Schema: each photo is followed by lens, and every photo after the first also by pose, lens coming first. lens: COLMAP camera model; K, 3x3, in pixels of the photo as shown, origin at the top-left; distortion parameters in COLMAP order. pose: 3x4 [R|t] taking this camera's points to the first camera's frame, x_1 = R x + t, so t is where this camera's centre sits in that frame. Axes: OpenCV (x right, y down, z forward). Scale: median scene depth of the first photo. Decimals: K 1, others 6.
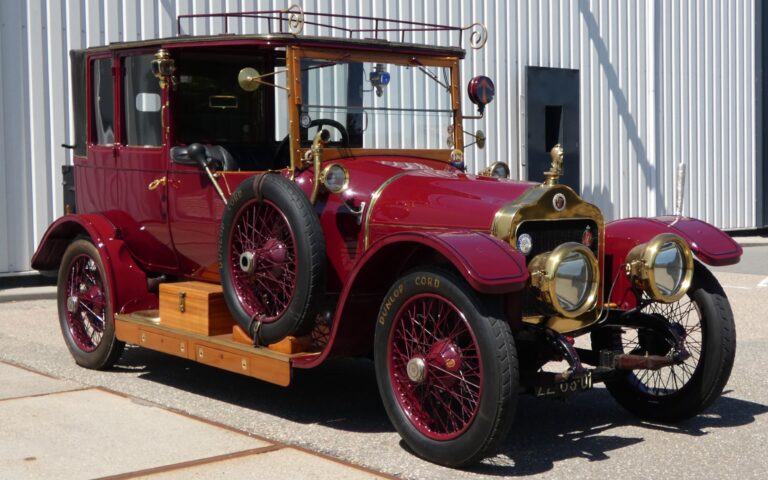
lens RADIAL K [[1093.0, 0, 460.4], [0, 1093.0, 212.2], [0, 0, 1]] dist [-0.015245, 0.009128]
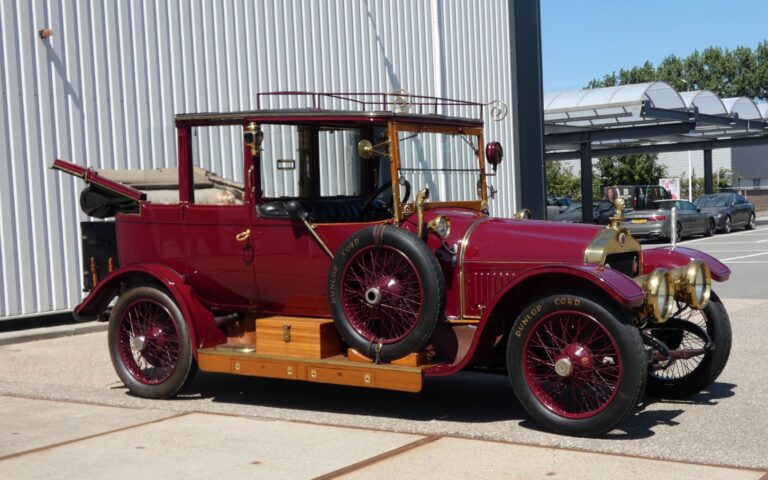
lens RADIAL K [[1028.9, 0, 440.7], [0, 1028.9, 240.1], [0, 0, 1]] dist [-0.010015, 0.057863]
pose [[0.961452, -0.033993, 0.272863, -0.431371], [0.036007, 0.999349, -0.002376, -0.012131], [-0.272604, 0.012109, 0.962050, -0.148317]]
